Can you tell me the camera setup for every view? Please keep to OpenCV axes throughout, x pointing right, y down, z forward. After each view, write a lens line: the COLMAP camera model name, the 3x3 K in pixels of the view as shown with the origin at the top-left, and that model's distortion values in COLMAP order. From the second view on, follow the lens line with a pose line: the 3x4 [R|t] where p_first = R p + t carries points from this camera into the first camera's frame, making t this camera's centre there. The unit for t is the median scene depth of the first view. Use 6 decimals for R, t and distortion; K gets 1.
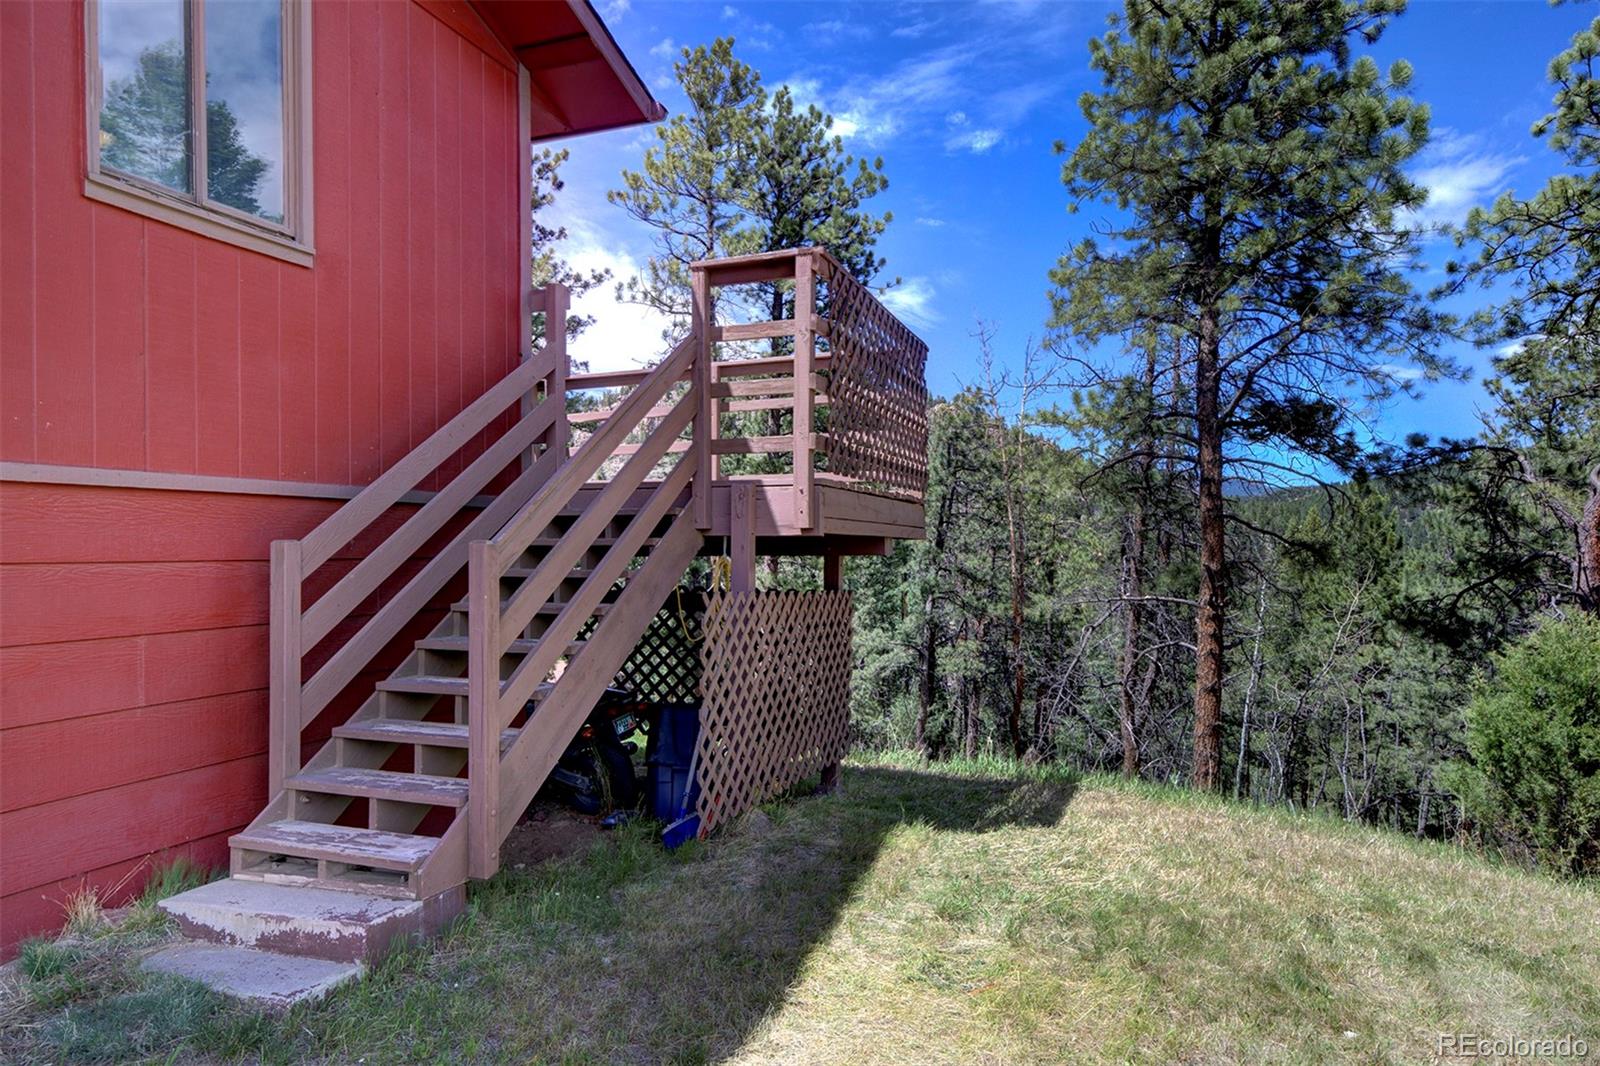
lens RADIAL K [[988.5, 0, 753.3], [0, 988.5, 541.6], [0, 0, 1]] dist [0.015425, -0.000199]
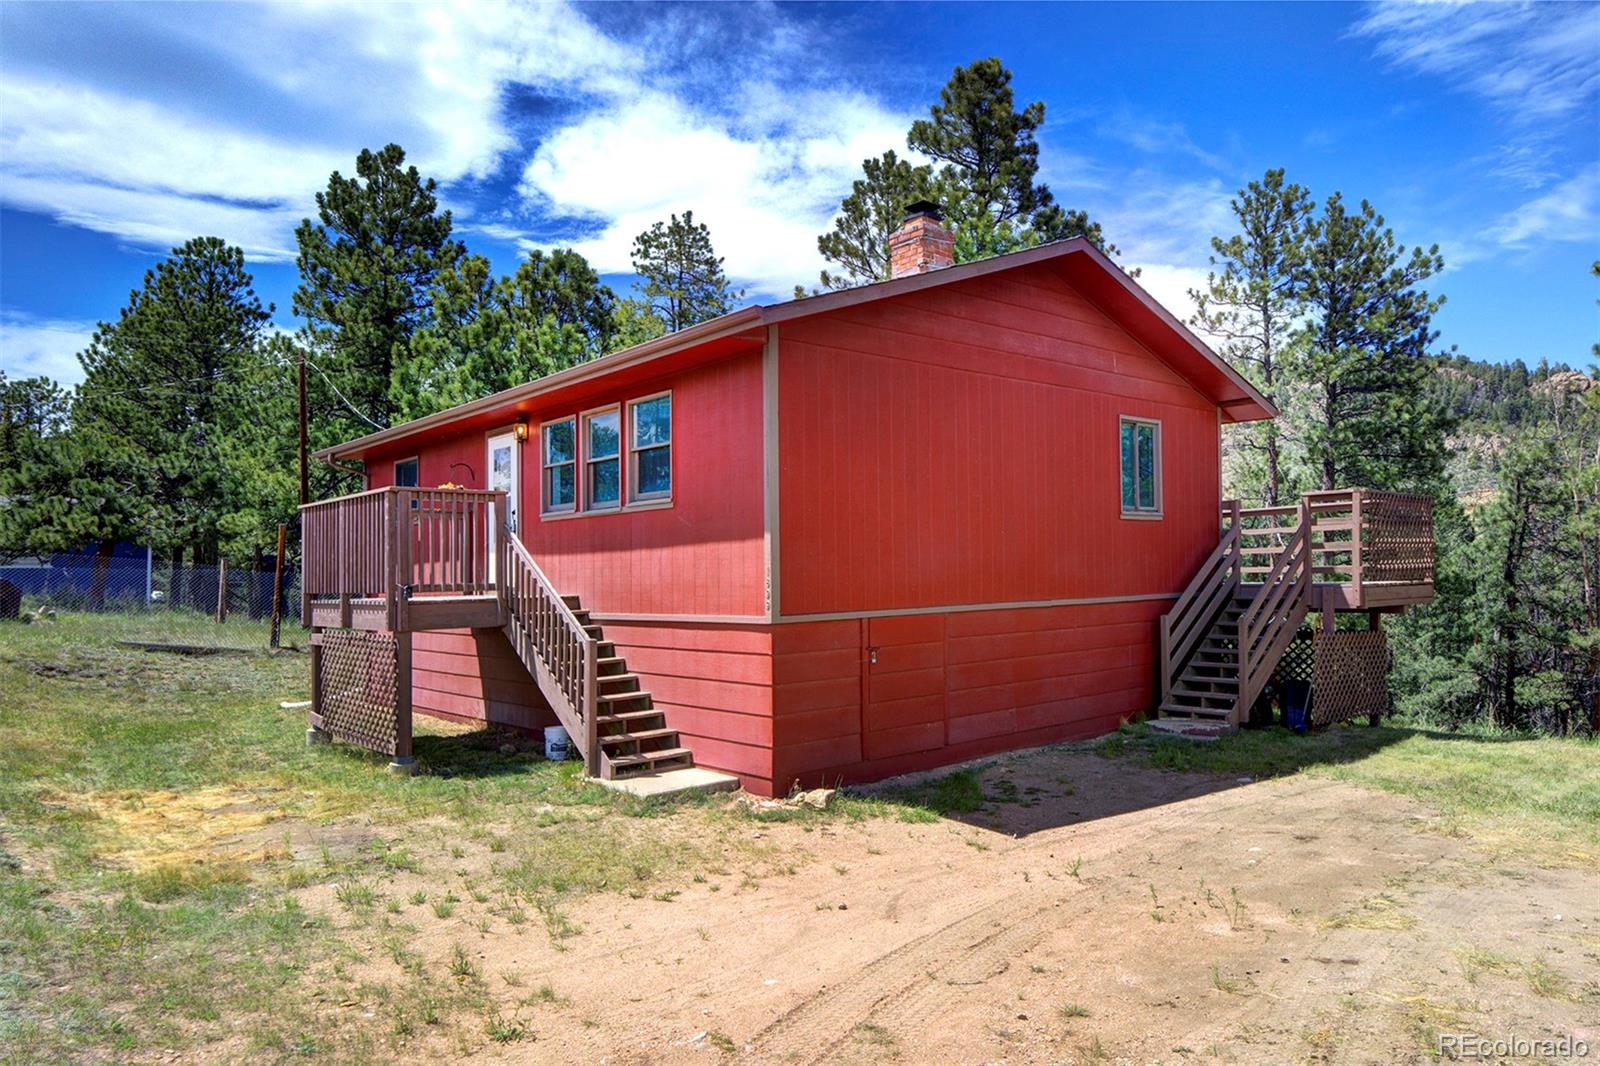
lens RADIAL K [[1042.2, 0, 790.3], [0, 1042.2, 576.6], [0, 0, 1]] dist [0.017470, 0.010571]
pose [[0.902060, -0.011063, -0.431469, -0.021162], [0.018068, 0.999763, 0.012140, -0.031889], [0.431232, -0.018747, 0.902046, -0.429387]]
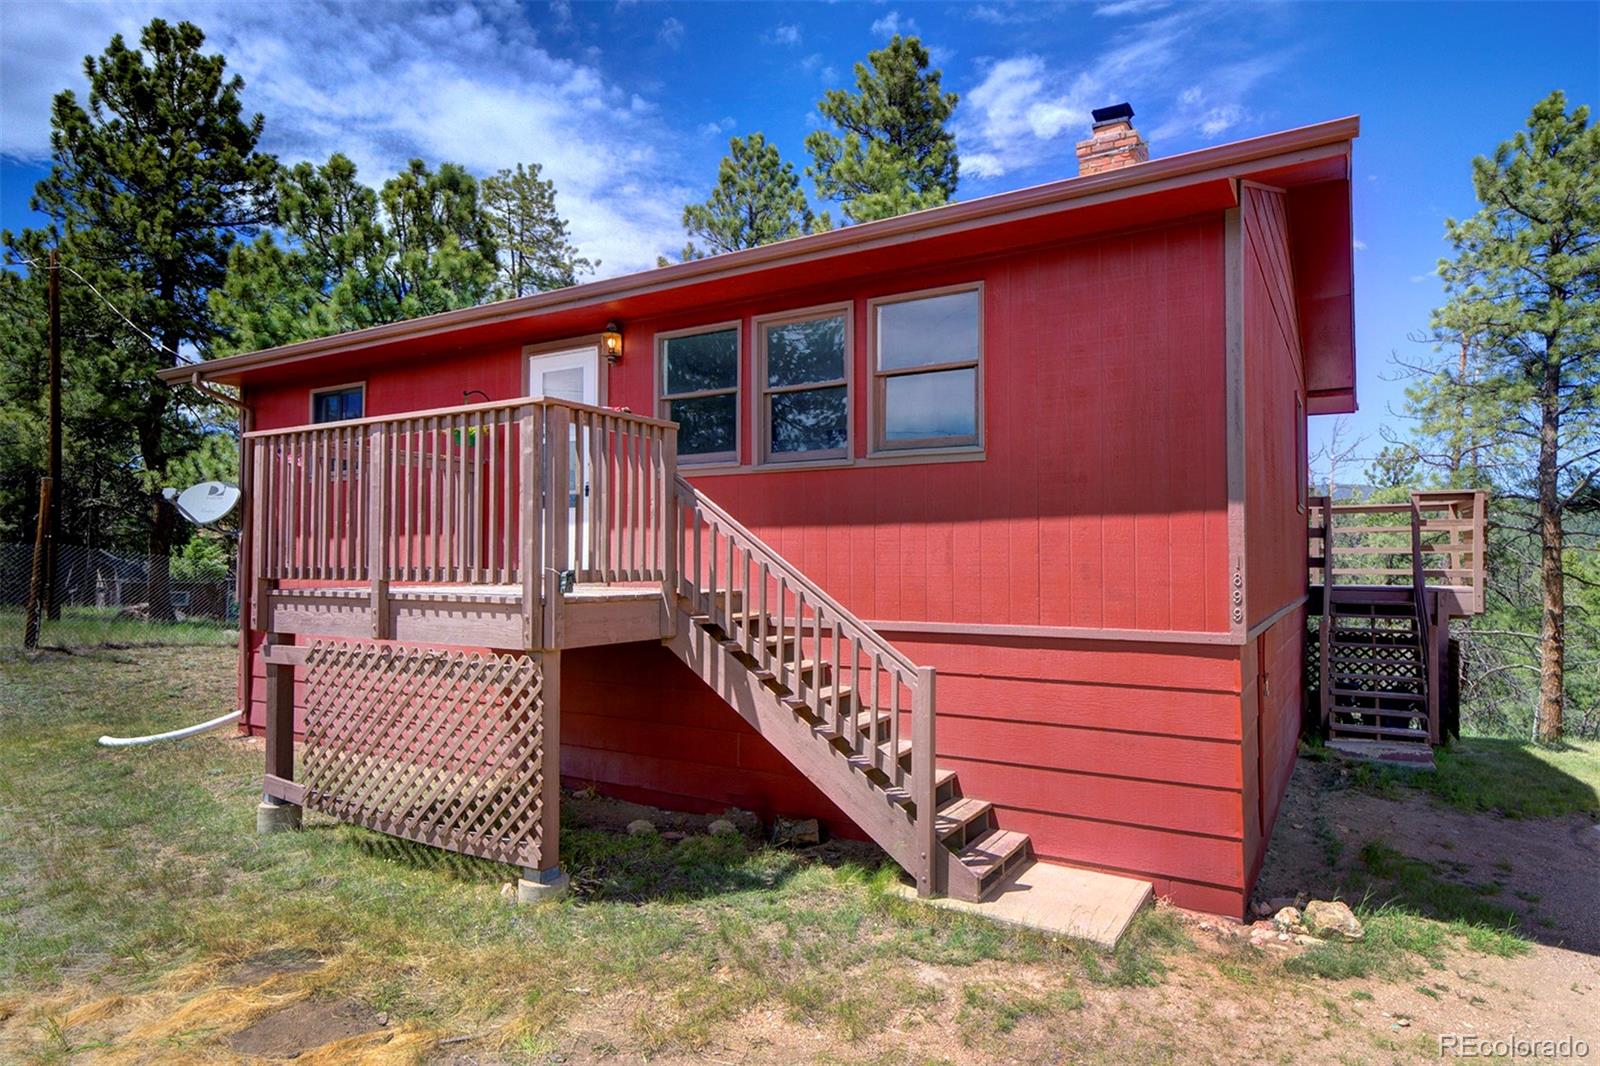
lens RADIAL K [[956.4, 0, 797.4], [0, 956.4, 541.1], [0, 0, 1]] dist [-0.002761, 0.001418]
pose [[0.990112, 0.008169, -0.140041, -0.274000], [-0.010144, 0.999859, -0.013392, -0.030259], [0.139912, 0.014680, 0.990055, -0.320433]]
